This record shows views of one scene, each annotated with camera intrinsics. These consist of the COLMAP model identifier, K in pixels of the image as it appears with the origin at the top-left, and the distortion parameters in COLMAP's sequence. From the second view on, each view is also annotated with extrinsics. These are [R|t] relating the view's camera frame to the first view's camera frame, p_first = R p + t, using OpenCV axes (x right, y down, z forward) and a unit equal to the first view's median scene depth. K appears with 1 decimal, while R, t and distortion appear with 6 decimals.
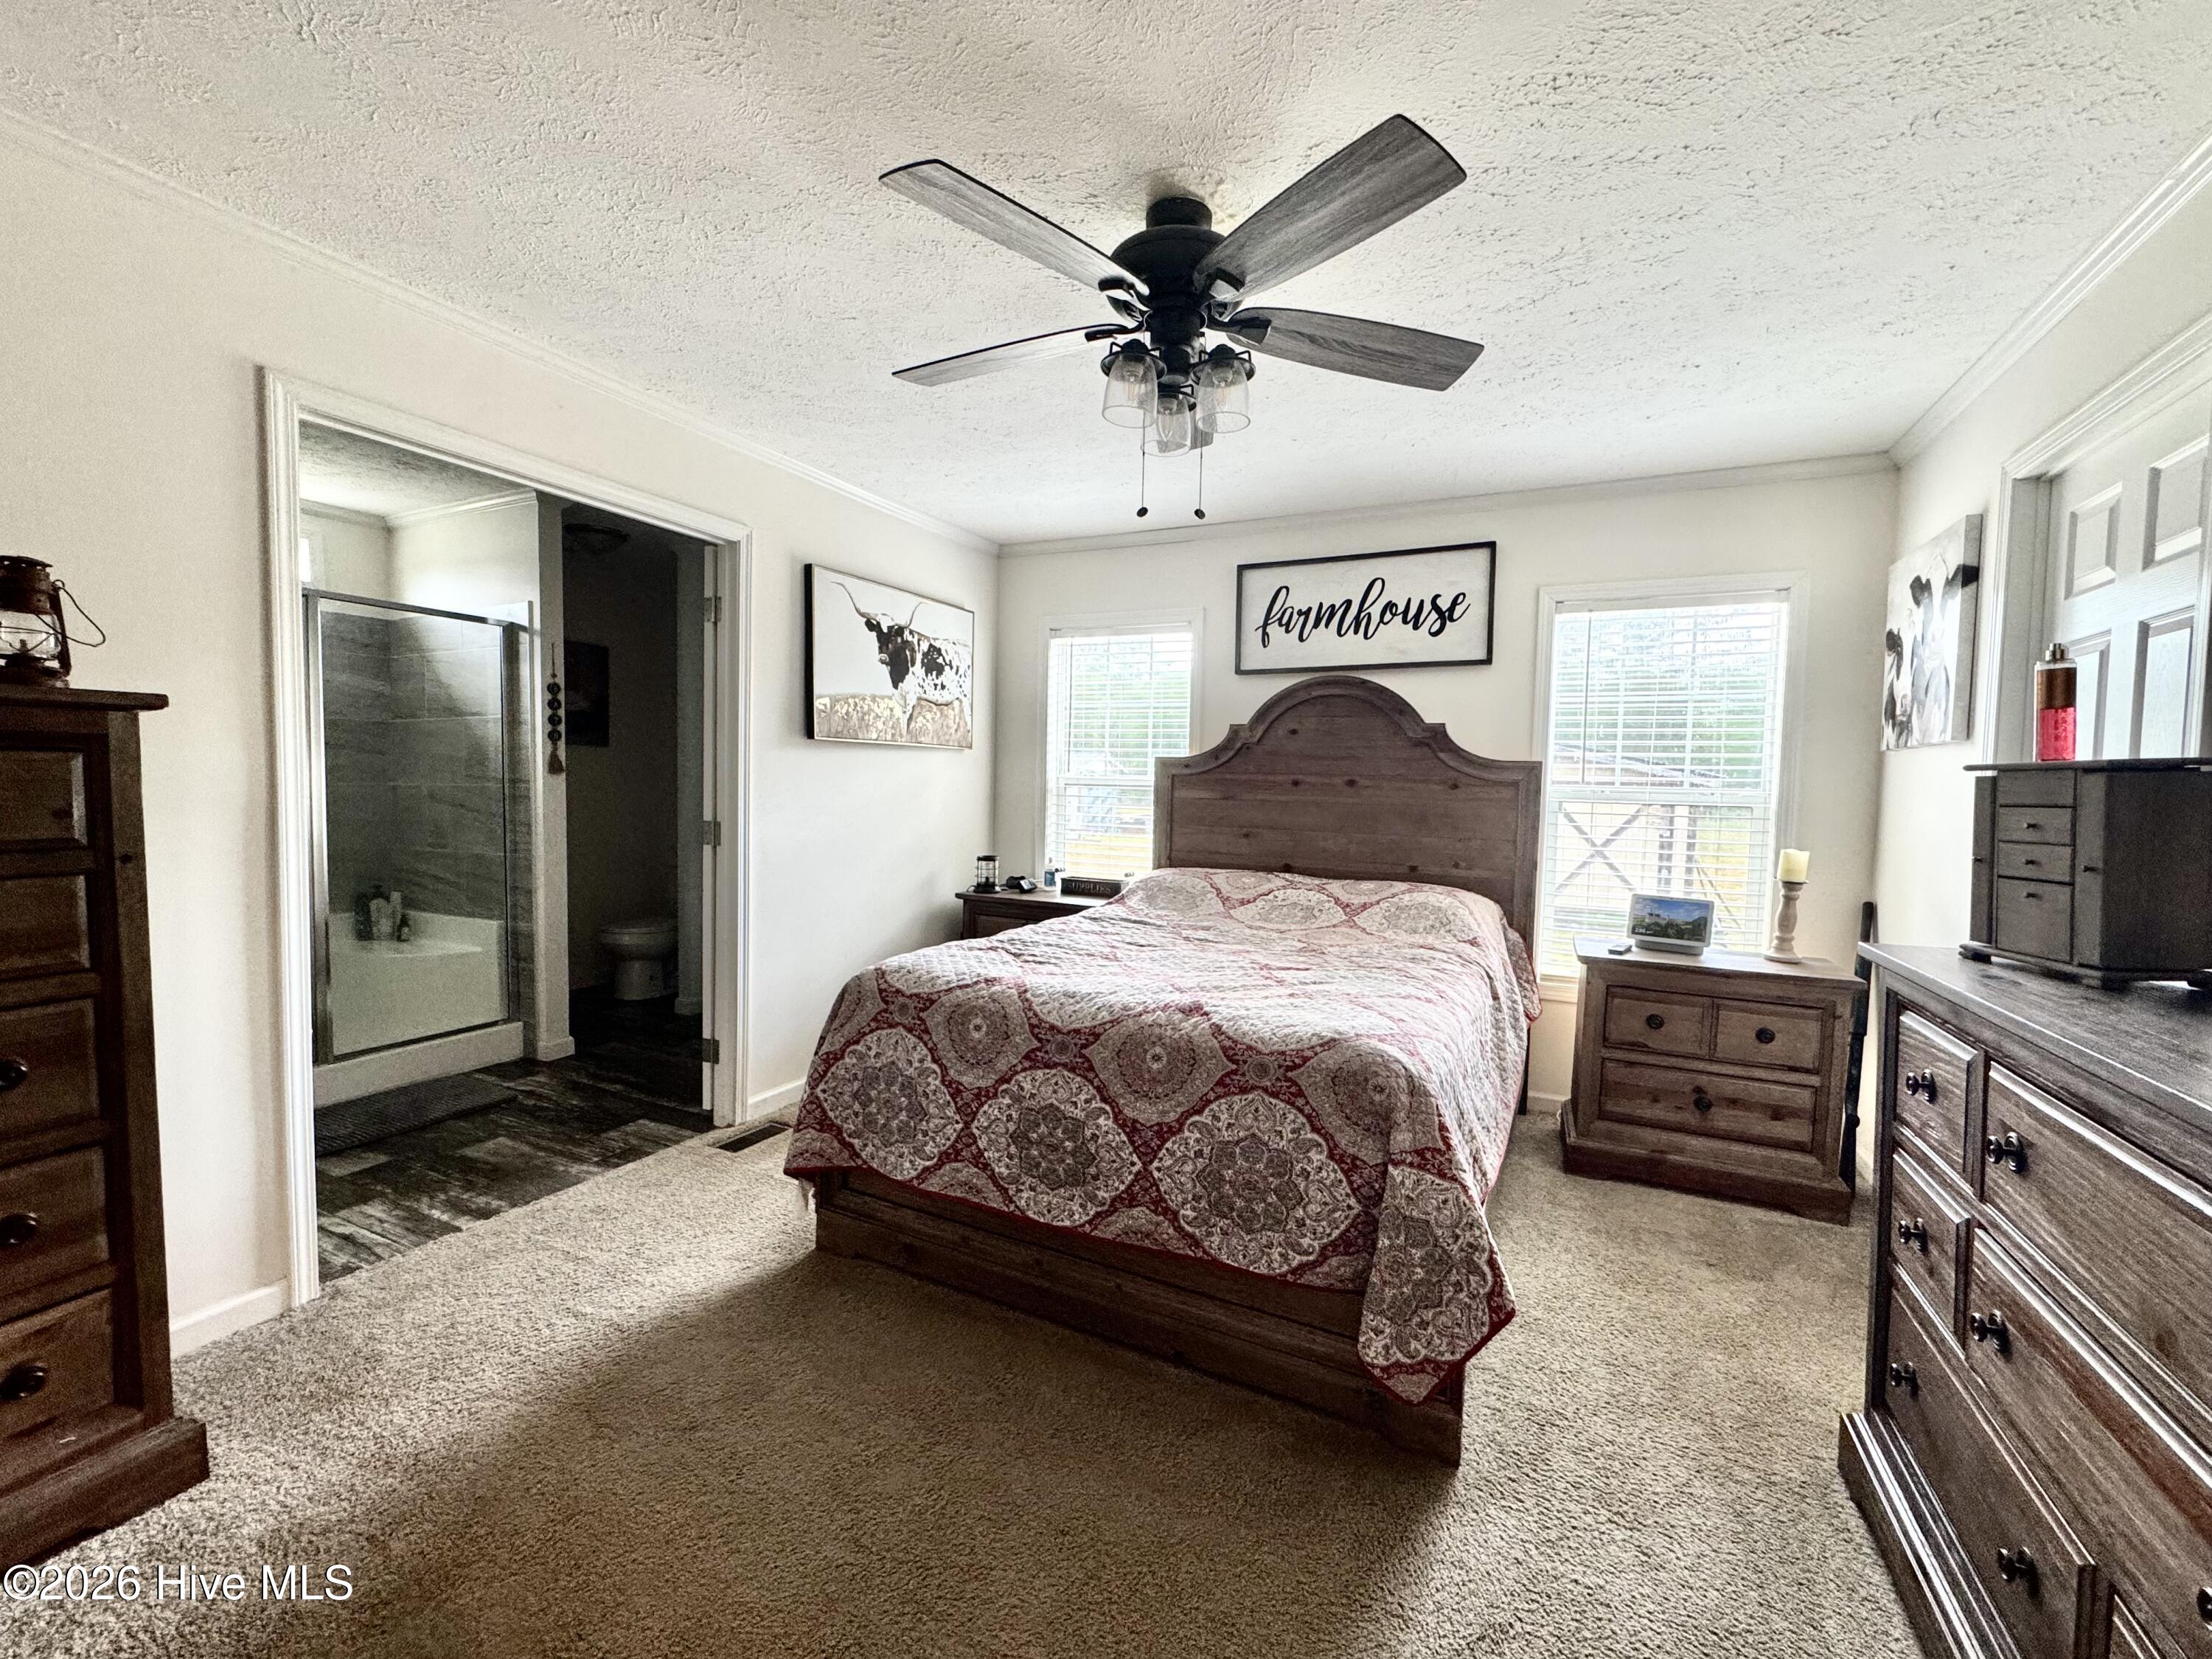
lens RADIAL K [[912.3, 0, 1108.6], [0, 912.3, 832.8], [0, 0, 1]] dist [-0.001432, 0.000172]
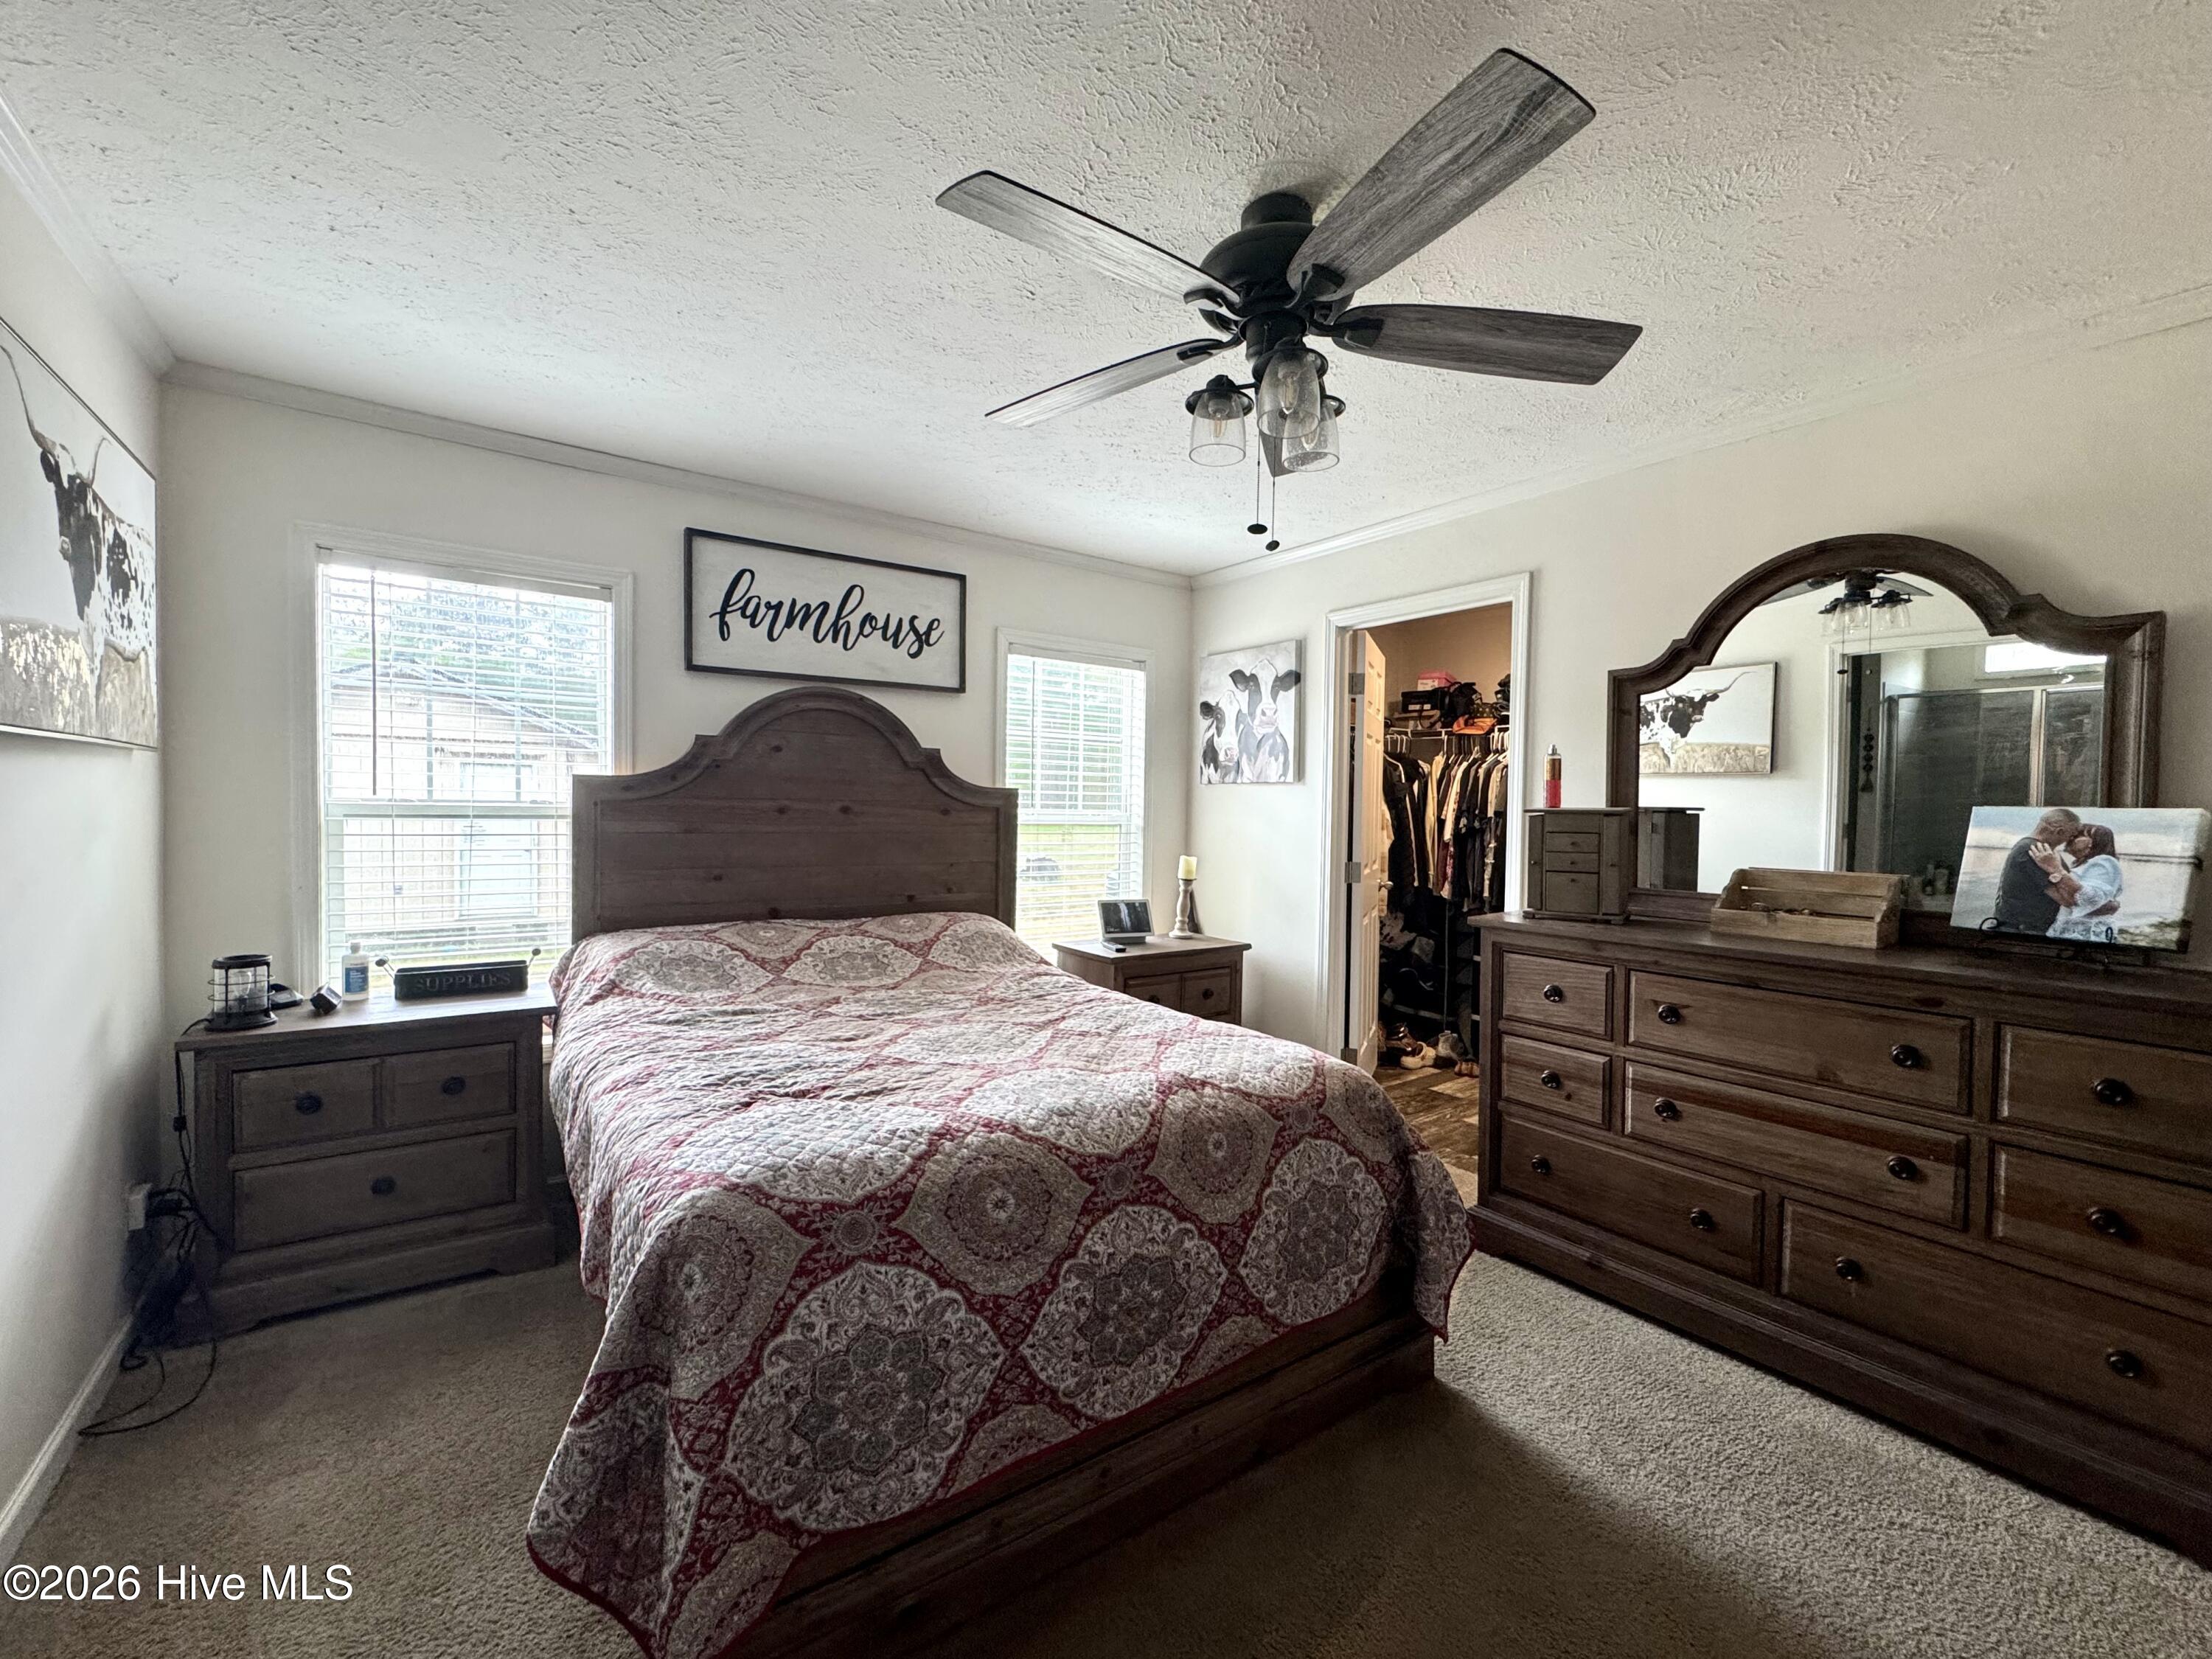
lens RADIAL K [[912.3, 0, 1108.6], [0, 912.3, 832.8], [0, 0, 1]] dist [-0.001432, 0.000172]
pose [[0.473350, -0.041005, 0.879919, -0.418695], [0.042635, 0.998812, 0.023610, -0.044027], [-0.879842, 0.026340, 0.474536, 0.366626]]
